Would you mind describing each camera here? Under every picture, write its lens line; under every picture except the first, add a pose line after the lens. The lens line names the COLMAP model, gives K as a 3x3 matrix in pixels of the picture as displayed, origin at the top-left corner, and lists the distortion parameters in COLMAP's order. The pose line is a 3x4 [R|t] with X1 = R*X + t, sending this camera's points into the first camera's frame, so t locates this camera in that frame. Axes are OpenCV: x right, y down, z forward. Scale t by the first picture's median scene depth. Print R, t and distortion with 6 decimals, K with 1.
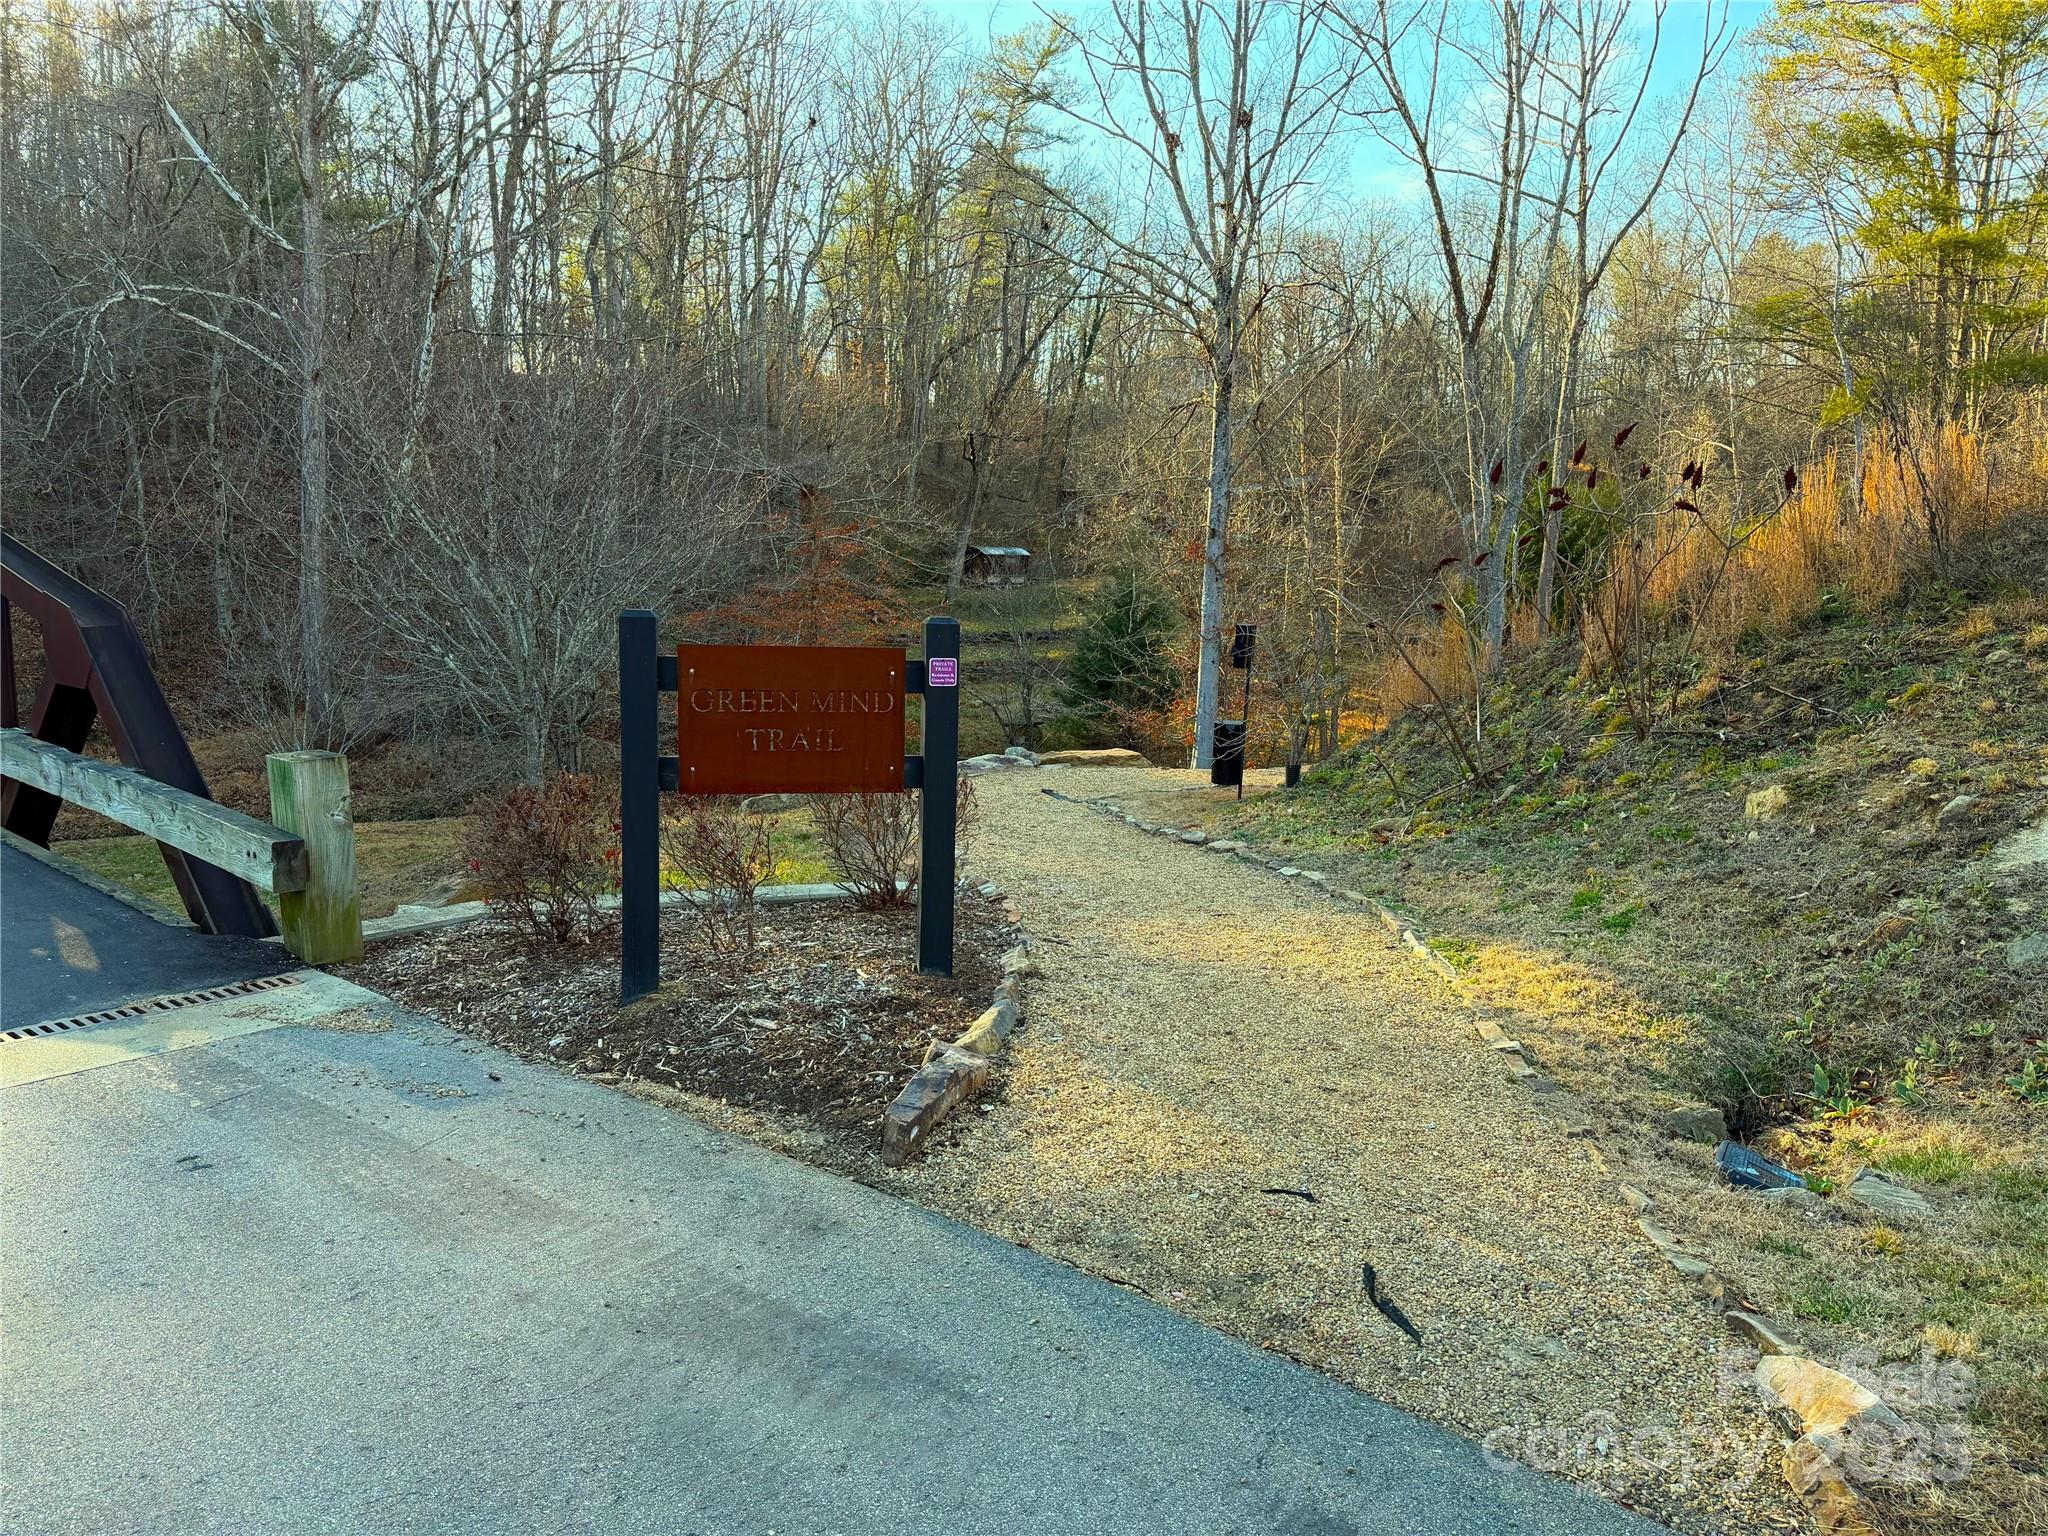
lens RADIAL K [[1441.0, 0, 1030.4], [0, 1441.0, 771.9], [0, 0, 1]] dist [0.158444, -0.274780]
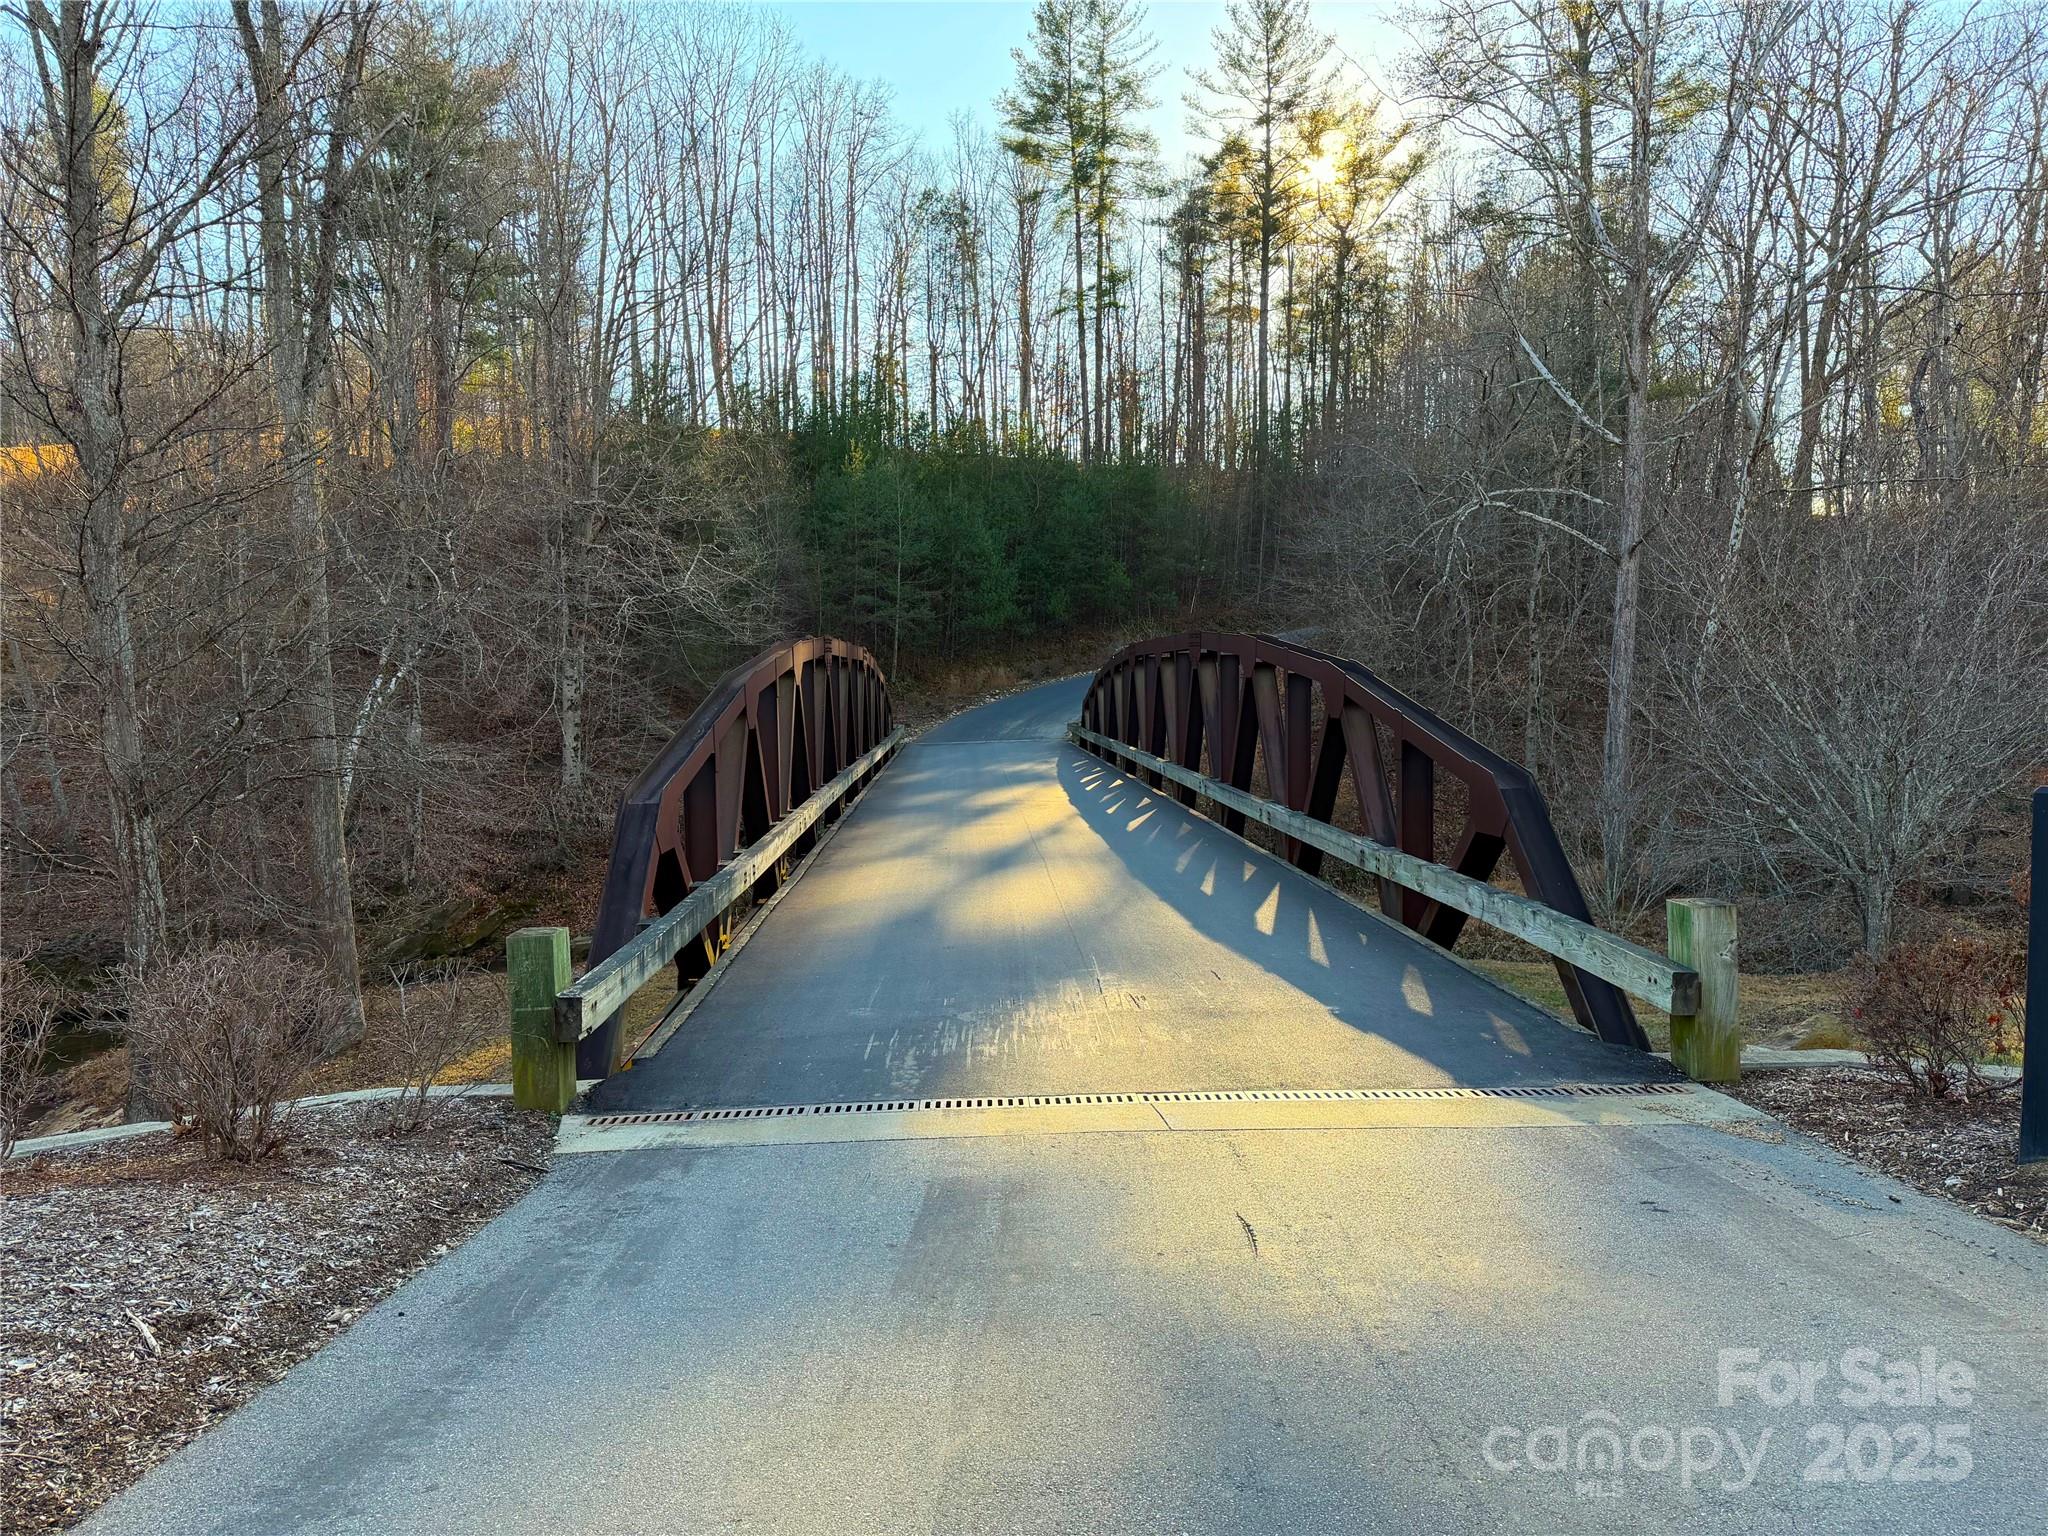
lens RADIAL K [[1451.9, 0, 1024.6], [0, 1451.9, 774.3], [0, 0, 1]] dist [0.034976, -0.029482]
pose [[0.679037, 0.006264, -0.734077, 0.004775], [-0.080862, 0.994517, -0.066313, 0.008662], [0.729637, 0.104388, 0.675820, -0.214521]]
